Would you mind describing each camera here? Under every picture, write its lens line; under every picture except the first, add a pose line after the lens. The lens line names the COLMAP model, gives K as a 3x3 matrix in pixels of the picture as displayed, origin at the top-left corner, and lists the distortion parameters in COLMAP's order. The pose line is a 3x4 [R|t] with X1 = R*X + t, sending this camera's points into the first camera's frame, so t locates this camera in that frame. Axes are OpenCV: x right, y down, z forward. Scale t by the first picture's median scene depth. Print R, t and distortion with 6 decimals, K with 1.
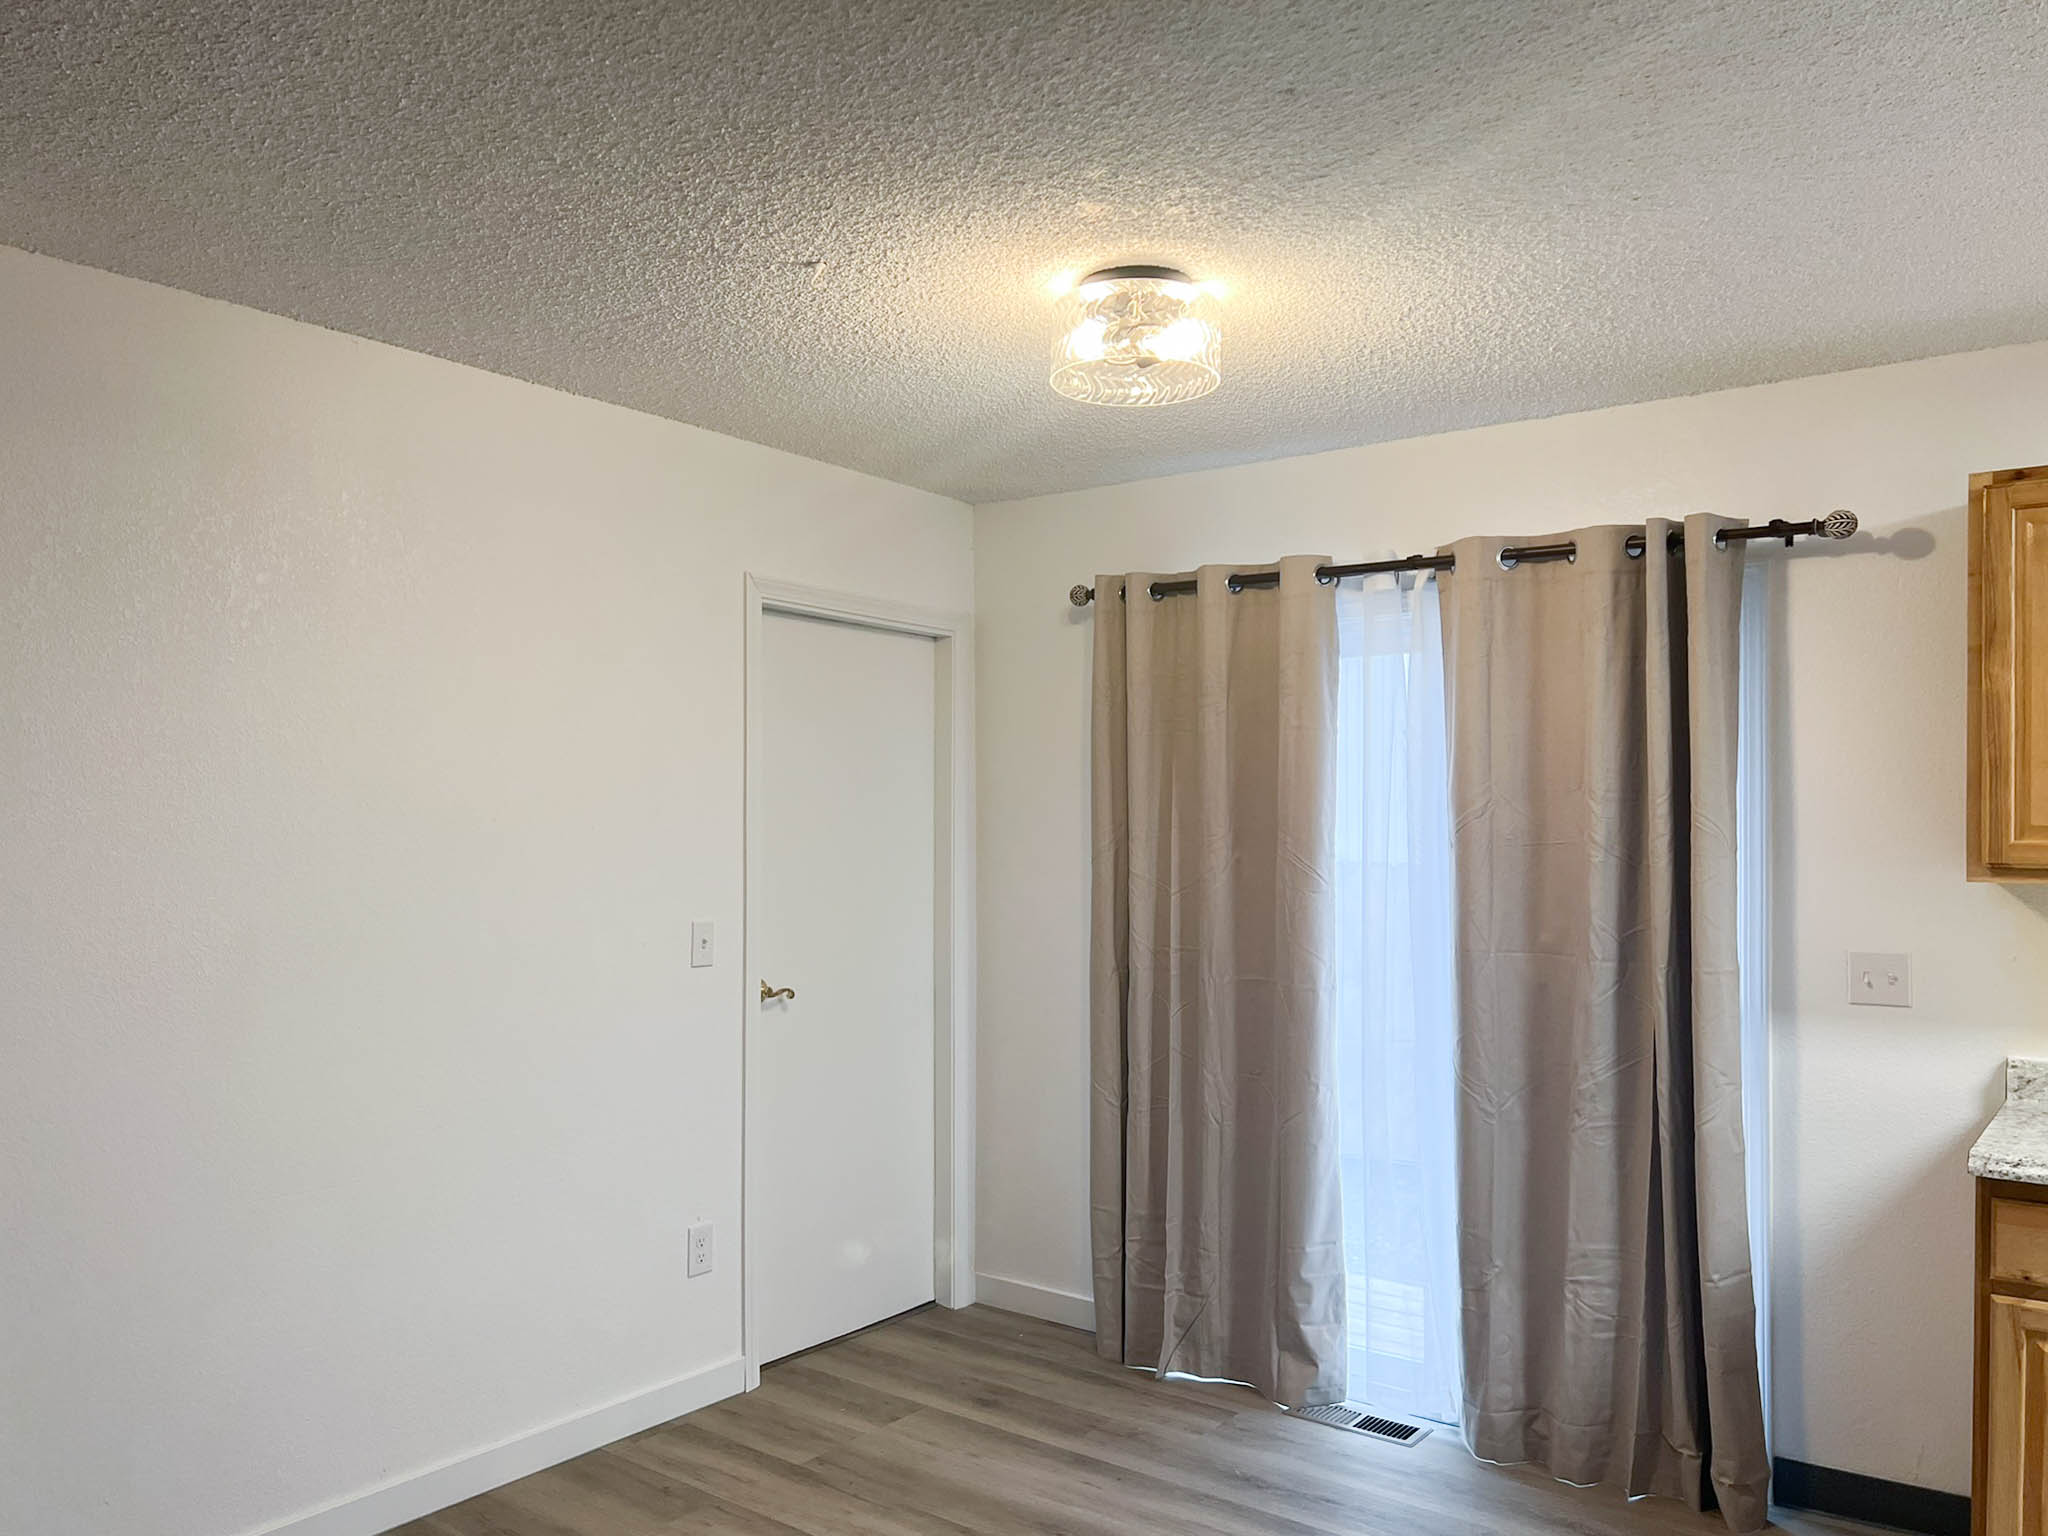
lens RADIAL K [[1547.0, 0, 1023.0], [0, 1547.0, 777.9], [0, 0, 1]] dist [0.001647, 0.000710]
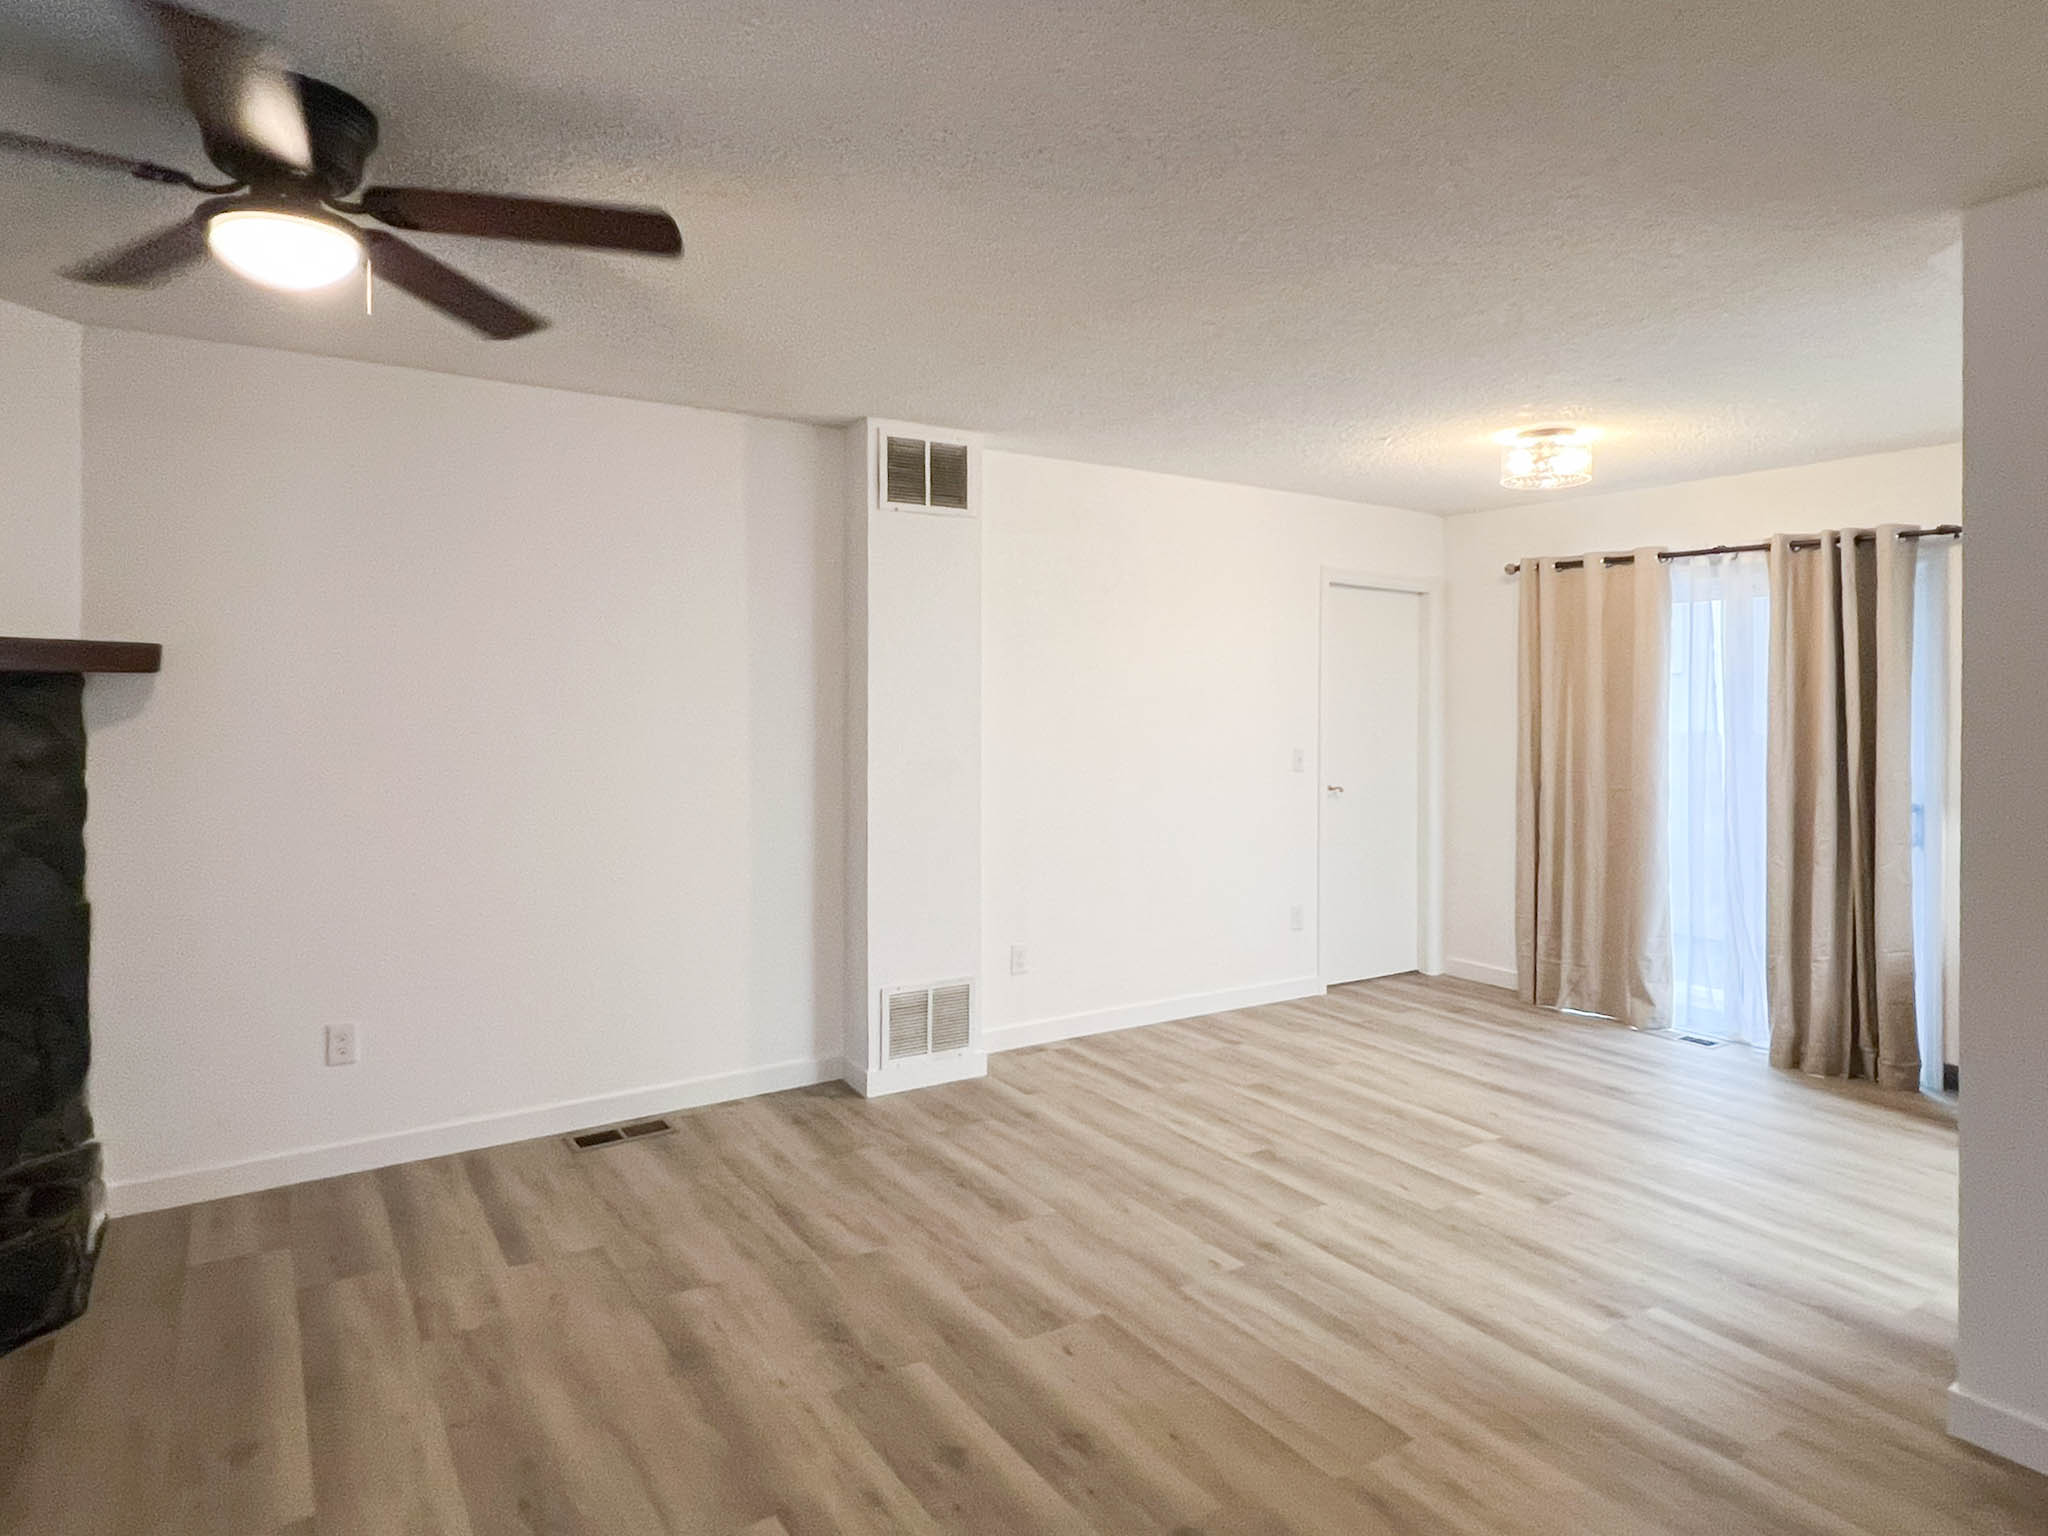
lens RADIAL K [[1194.3, 0, 1012.4], [0, 1194.3, 692.6], [0, 0, 1]] dist [-0.007662, 0.002073]
pose [[0.939785, 0.005073, -0.341729, -0.034207], [-0.001858, 0.999951, 0.009736, 0.010040], [0.341761, -0.008514, 0.939748, -0.501566]]
